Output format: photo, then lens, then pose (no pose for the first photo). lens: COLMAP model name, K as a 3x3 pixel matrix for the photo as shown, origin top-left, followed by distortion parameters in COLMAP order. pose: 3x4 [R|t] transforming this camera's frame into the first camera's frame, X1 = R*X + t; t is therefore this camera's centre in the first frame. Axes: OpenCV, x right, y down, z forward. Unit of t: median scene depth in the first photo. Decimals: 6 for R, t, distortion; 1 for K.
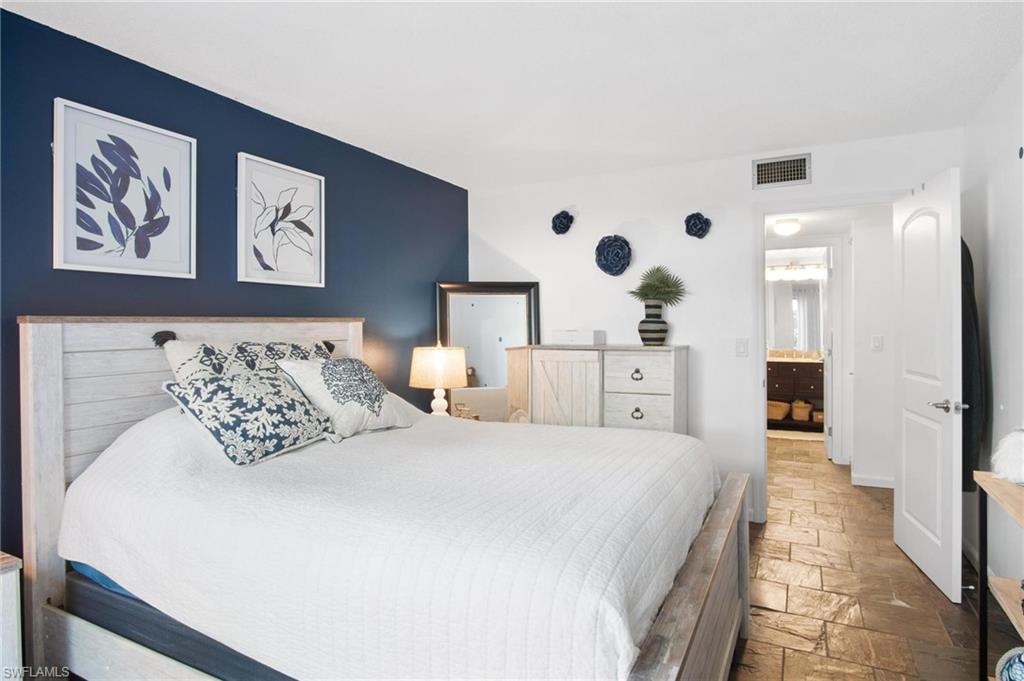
lens RADIAL K [[570.6, 0, 516.1], [0, 570.6, 319.0], [0, 0, 1]] dist [-0.021757, 0.000615]
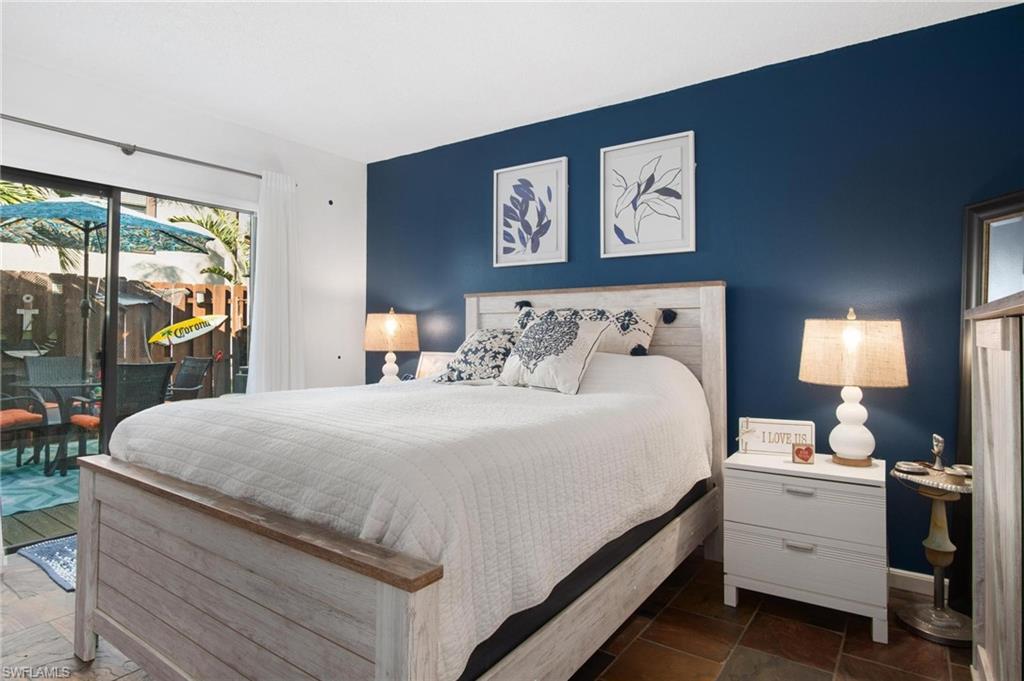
lens RADIAL K [[570.6, 0, 516.1], [0, 570.6, 319.0], [0, 0, 1]] dist [-0.021757, 0.000615]
pose [[-0.152890, -0.020122, -0.988038, 0.806746], [0.003159, 0.999778, -0.020850, 0.095194], [0.988238, -0.006309, -0.152793, 1.155609]]
